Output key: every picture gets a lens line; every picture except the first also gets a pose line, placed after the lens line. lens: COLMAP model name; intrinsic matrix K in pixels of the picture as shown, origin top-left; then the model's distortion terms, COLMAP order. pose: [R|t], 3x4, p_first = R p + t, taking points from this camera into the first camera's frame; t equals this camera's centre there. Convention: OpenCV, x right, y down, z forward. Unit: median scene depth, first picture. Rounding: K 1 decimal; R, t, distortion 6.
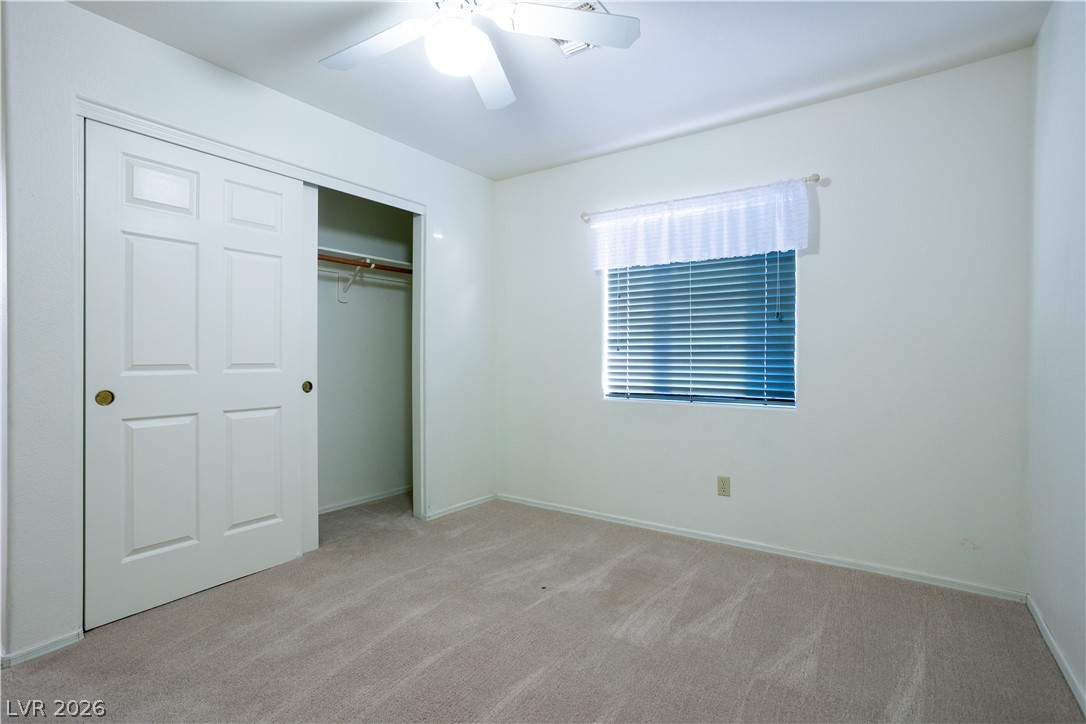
lens RADIAL K [[532.8, 0, 539.2], [0, 532.8, 361.4], [0, 0, 1]] dist [-0.046004, 0.008638]
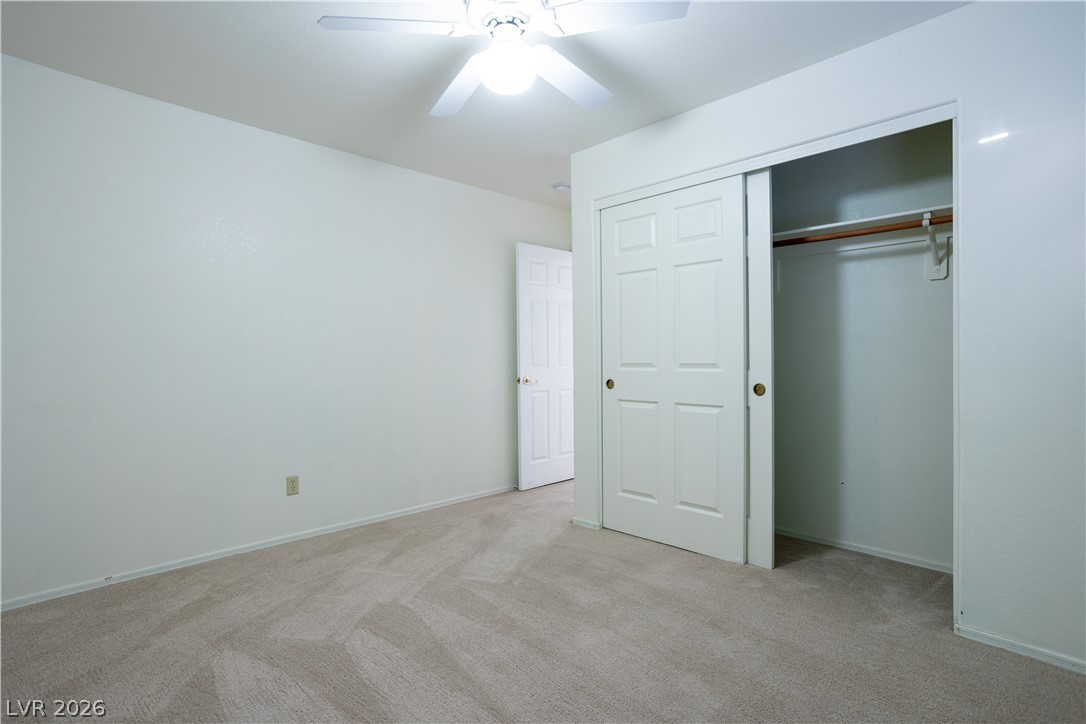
lens RADIAL K [[532.8, 0, 541.5], [0, 532.8, 364.4], [0, 0, 1]] dist [-0.046004, 0.008638]
pose [[-0.216975, 0.010373, -0.976122, 2.200238], [-0.004001, 0.999926, 0.011516, -0.019557], [0.976169, 0.006404, -0.216918, 3.297519]]
